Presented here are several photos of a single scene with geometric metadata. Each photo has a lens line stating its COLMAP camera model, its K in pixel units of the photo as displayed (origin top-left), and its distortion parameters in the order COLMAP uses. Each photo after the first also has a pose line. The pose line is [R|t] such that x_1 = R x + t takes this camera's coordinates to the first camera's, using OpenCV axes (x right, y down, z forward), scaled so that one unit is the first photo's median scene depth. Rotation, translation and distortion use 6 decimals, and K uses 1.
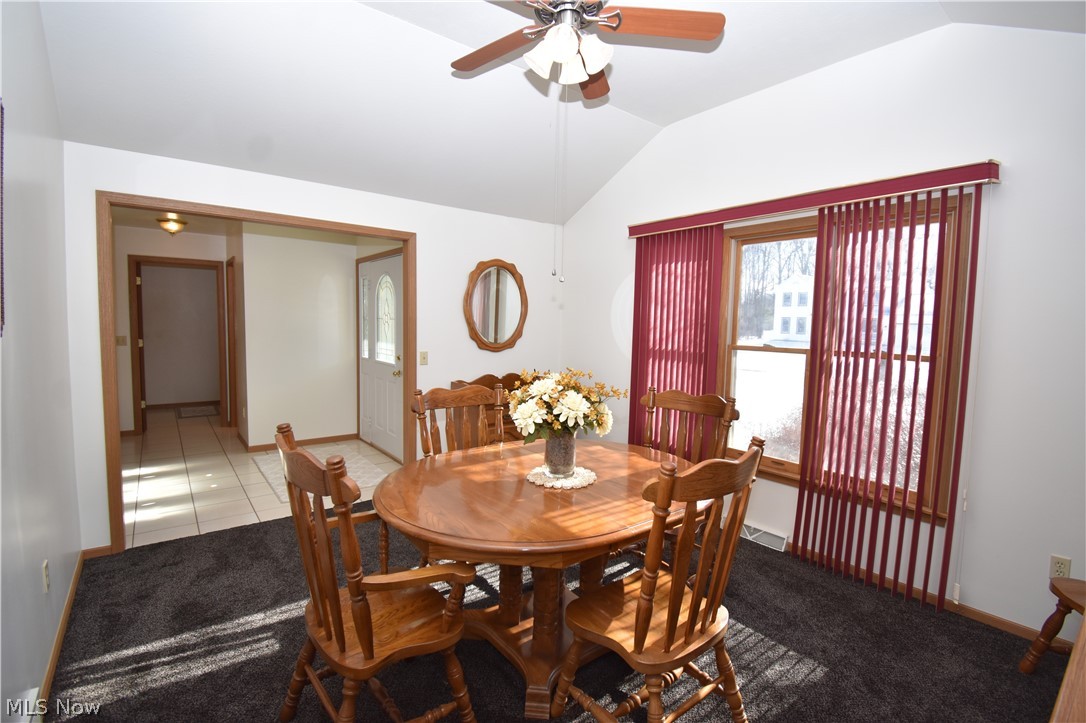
lens RADIAL K [[499.0, 0, 546.3], [0, 499.0, 357.7], [0, 0, 1]] dist [-0.002892, -0.000485]
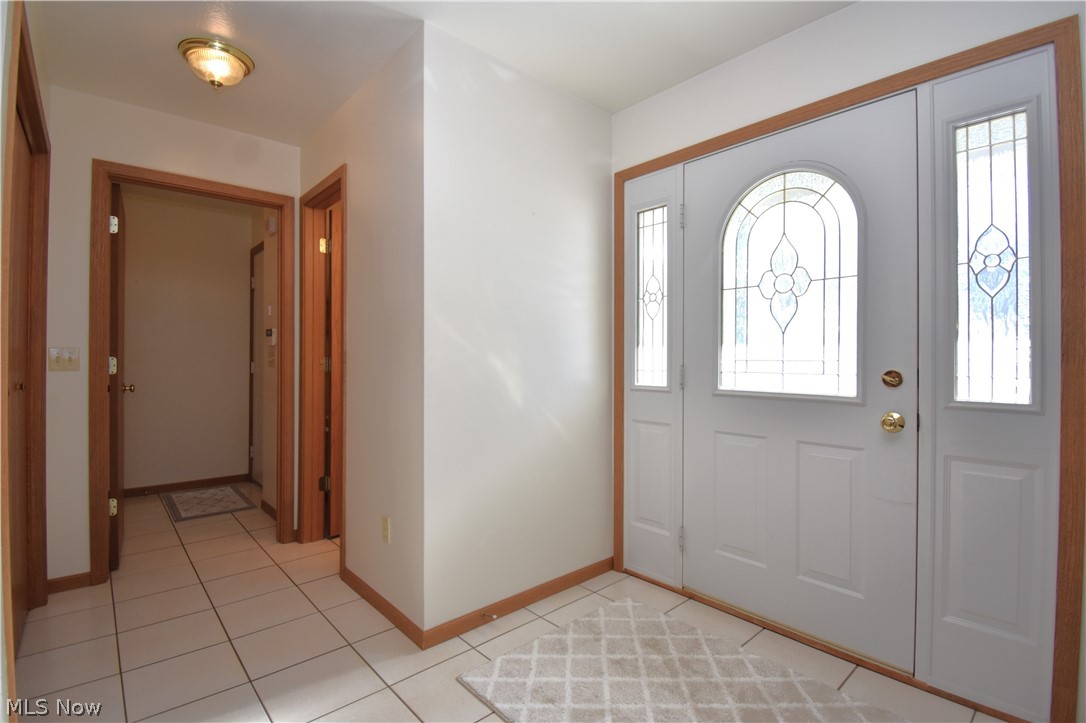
lens RADIAL K [[499.0, 0, 537.8], [0, 499.0, 365.0], [0, 0, 1]] dist [-0.002892, -0.000485]
pose [[0.998188, -0.019440, 0.056941, -0.470843], [0.023413, 0.997276, -0.069946, 0.010180], [-0.055426, 0.071153, 0.995924, 0.547215]]
